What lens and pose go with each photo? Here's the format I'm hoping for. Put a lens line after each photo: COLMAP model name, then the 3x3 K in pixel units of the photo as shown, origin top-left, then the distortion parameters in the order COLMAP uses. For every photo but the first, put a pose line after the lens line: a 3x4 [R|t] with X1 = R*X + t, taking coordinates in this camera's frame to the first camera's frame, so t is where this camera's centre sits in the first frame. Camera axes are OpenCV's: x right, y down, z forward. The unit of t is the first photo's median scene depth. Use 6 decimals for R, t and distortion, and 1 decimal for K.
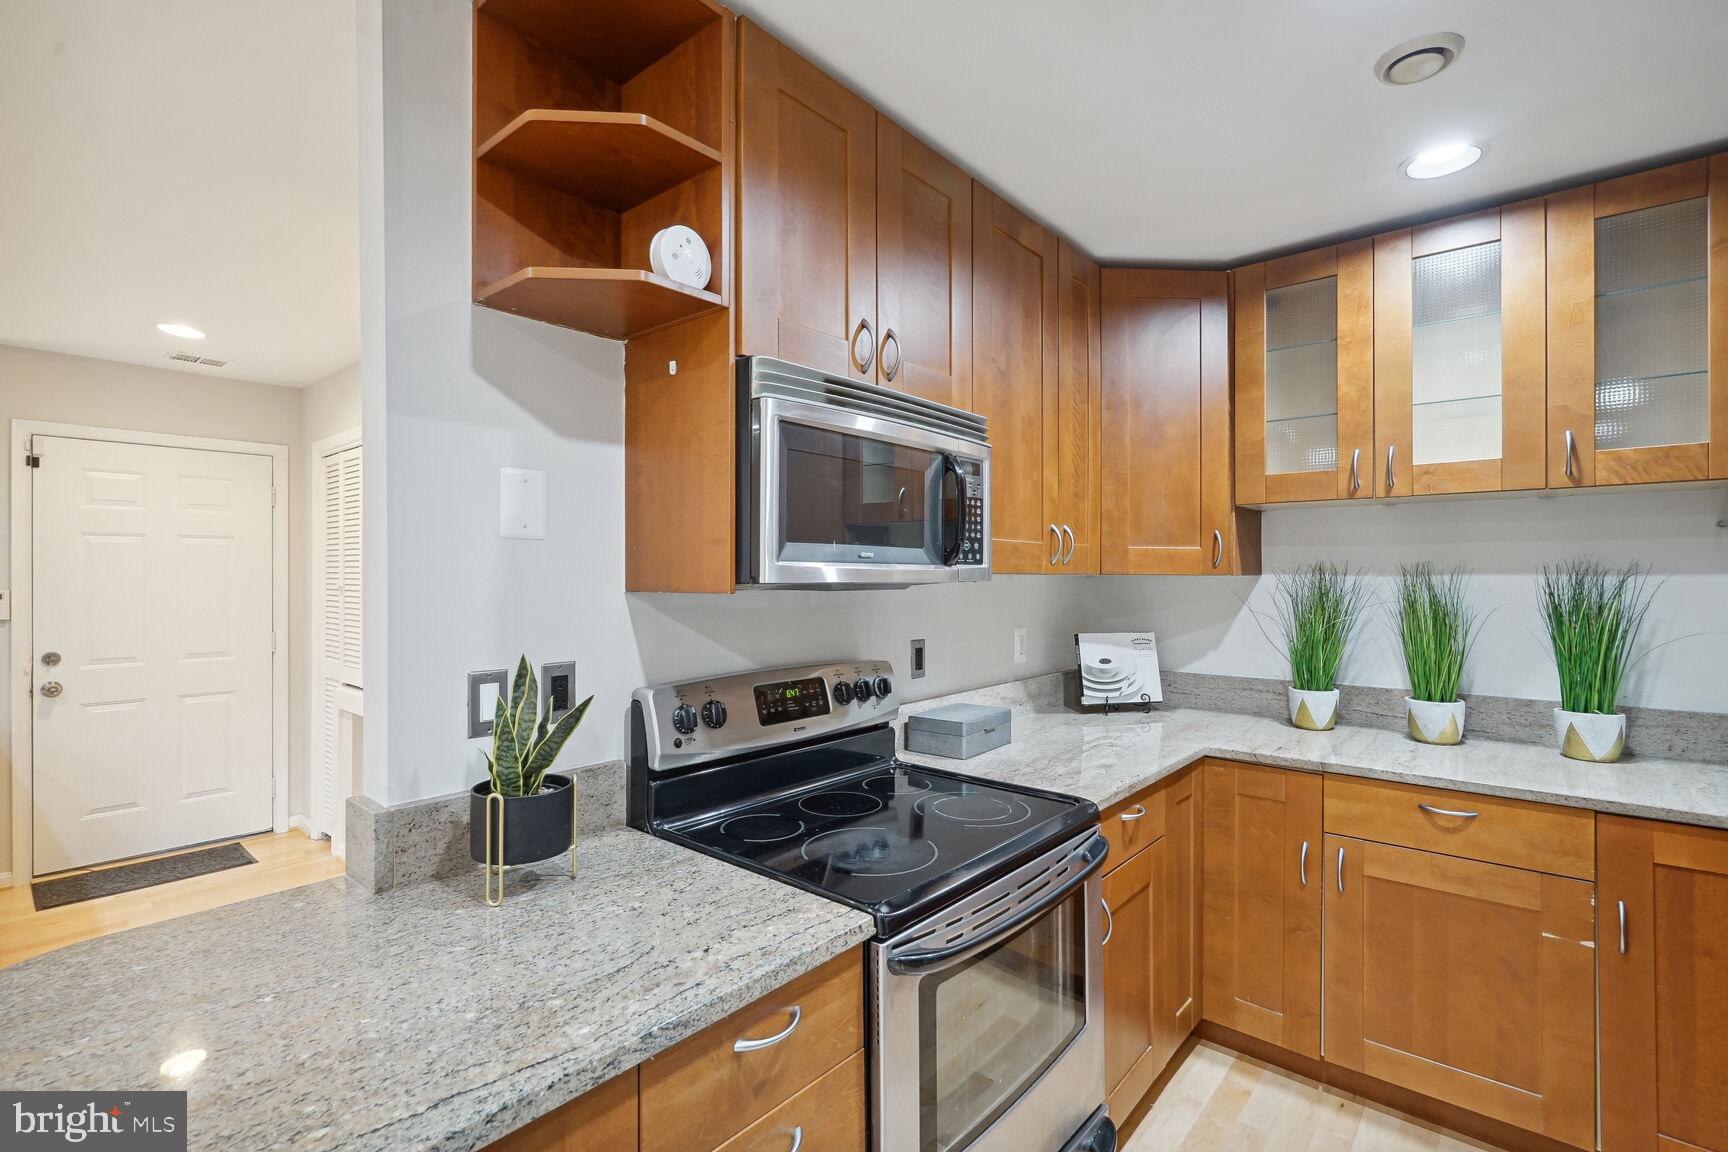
lens RADIAL K [[793.9, 0, 849.8], [0, 793.9, 571.2], [0, 0, 1]] dist [-0.002593, 0.001163]
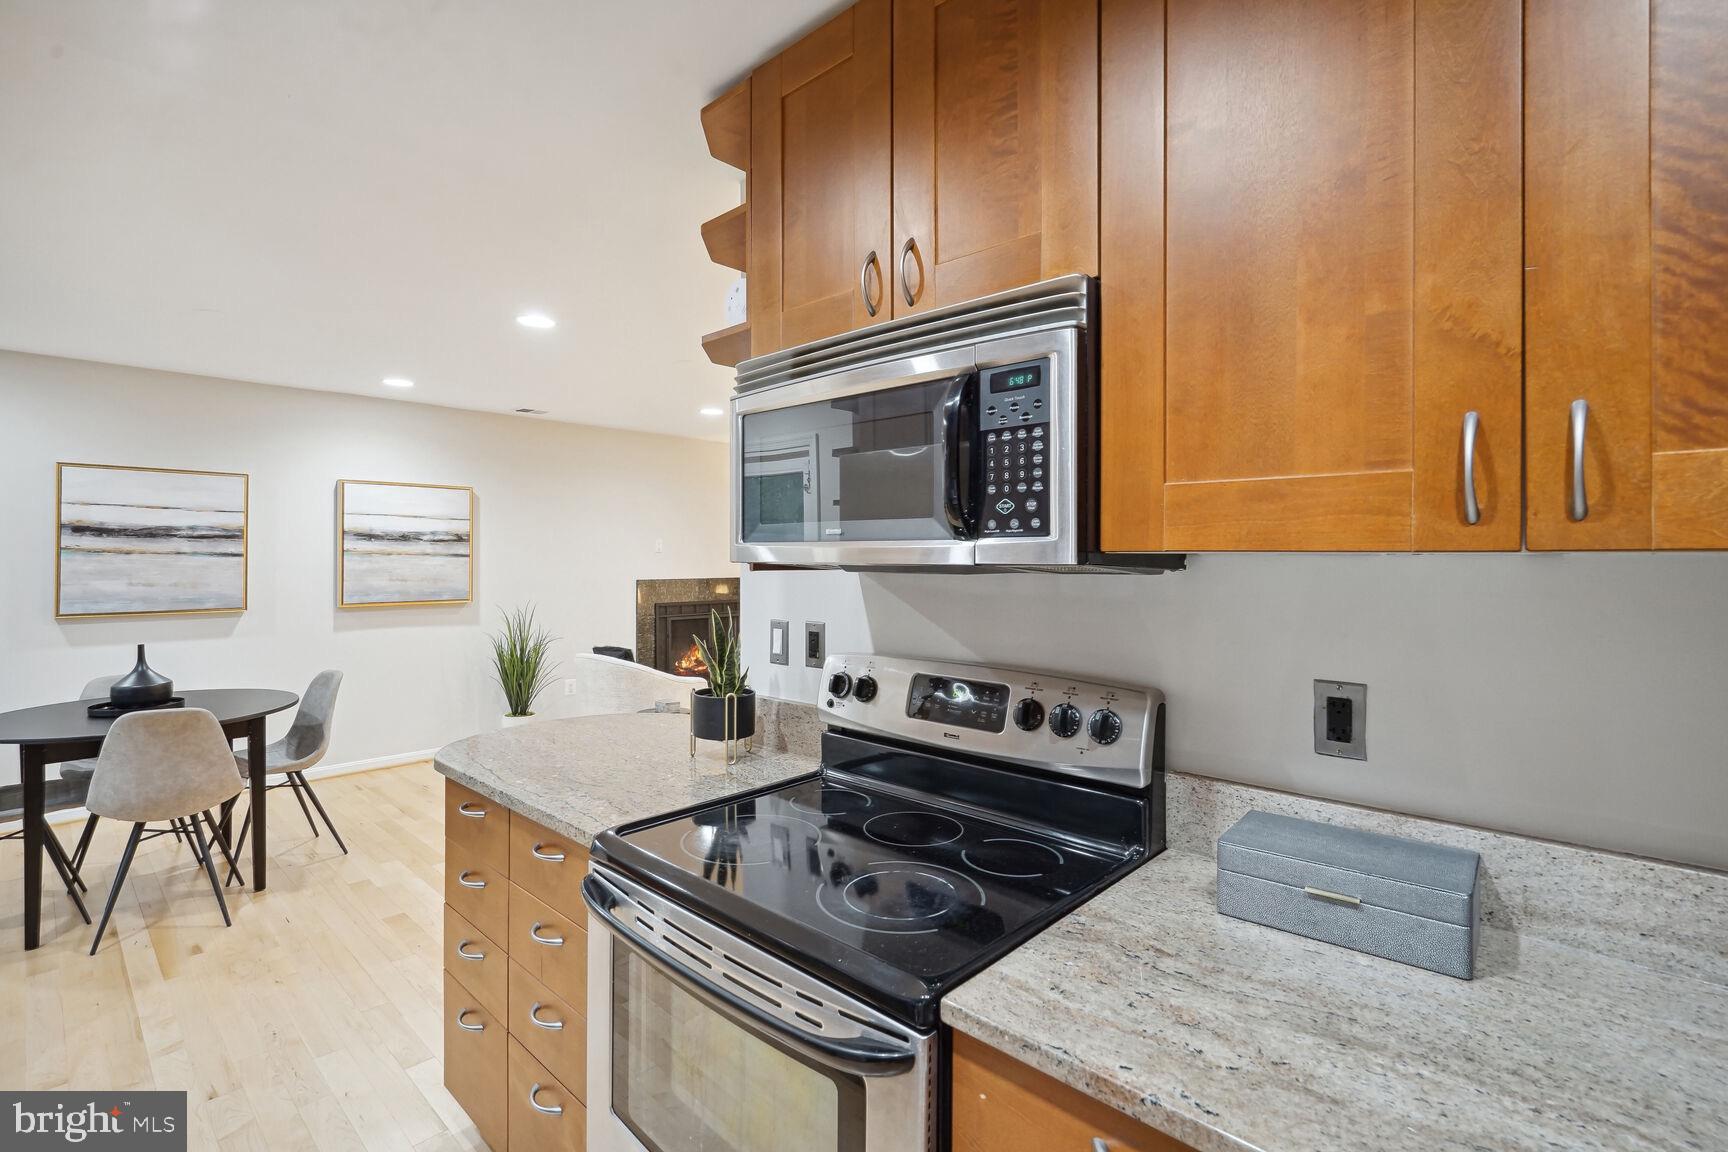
lens RADIAL K [[793.9, 0, 862.9], [0, 793.9, 551.9], [0, 0, 1]] dist [-0.002593, 0.001163]
pose [[-0.033494, -0.008361, -0.999404, 0.642408], [0.003003, 0.999960, -0.008466, 0.006730], [0.999434, -0.003285, -0.033467, 0.758106]]
